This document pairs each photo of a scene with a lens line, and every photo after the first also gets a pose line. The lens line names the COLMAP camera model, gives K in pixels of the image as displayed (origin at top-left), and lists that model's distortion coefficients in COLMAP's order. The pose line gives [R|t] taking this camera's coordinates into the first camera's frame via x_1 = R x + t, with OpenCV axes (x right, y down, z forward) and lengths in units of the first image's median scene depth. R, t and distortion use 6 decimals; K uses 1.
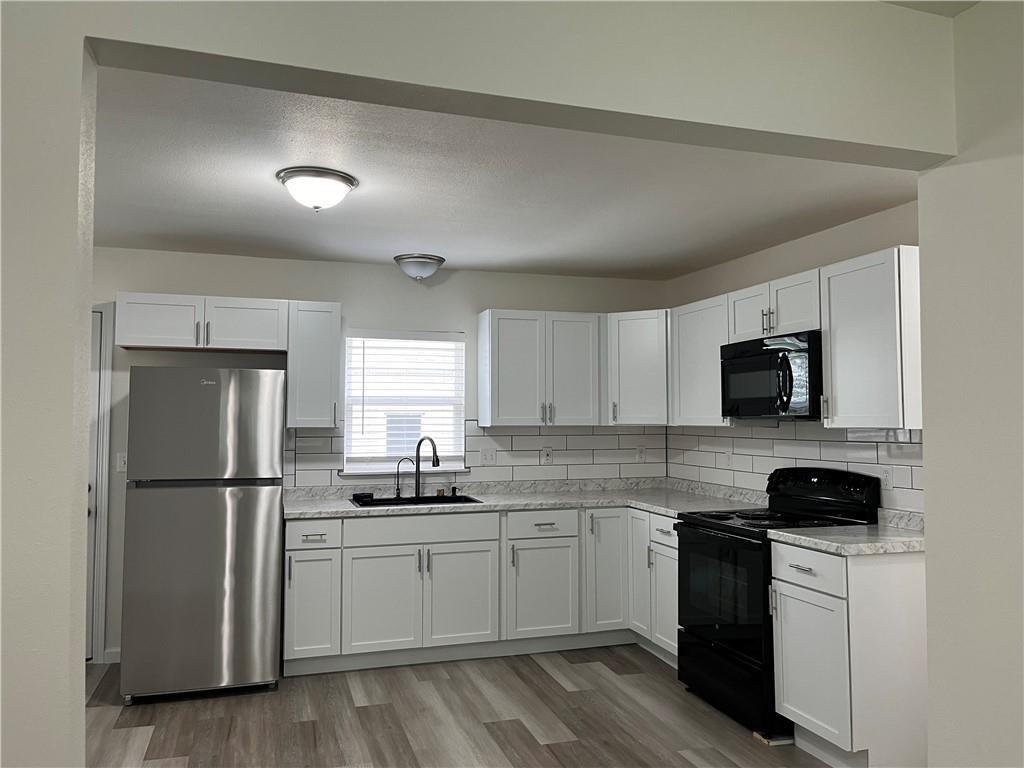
lens RADIAL K [[773.0, 0, 508.0], [0, 773.0, 379.1], [0, 0, 1]] dist [0.040508, -0.065867]
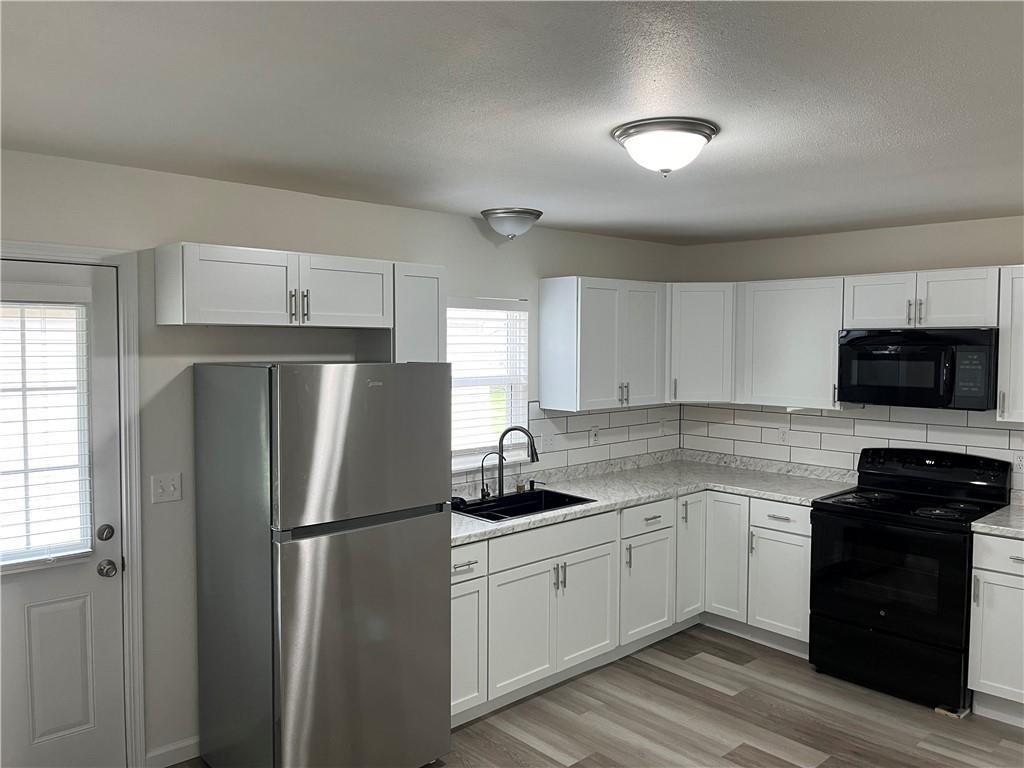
lens RADIAL K [[773.0, 0, 502.5], [0, 773.0, 377.0], [0, 0, 1]] dist [0.040508, -0.065867]
pose [[0.907407, -0.018201, 0.419860, -0.513293], [-0.023064, 0.995399, 0.092999, -0.063271], [-0.419621, -0.094071, 0.902812, 0.262253]]
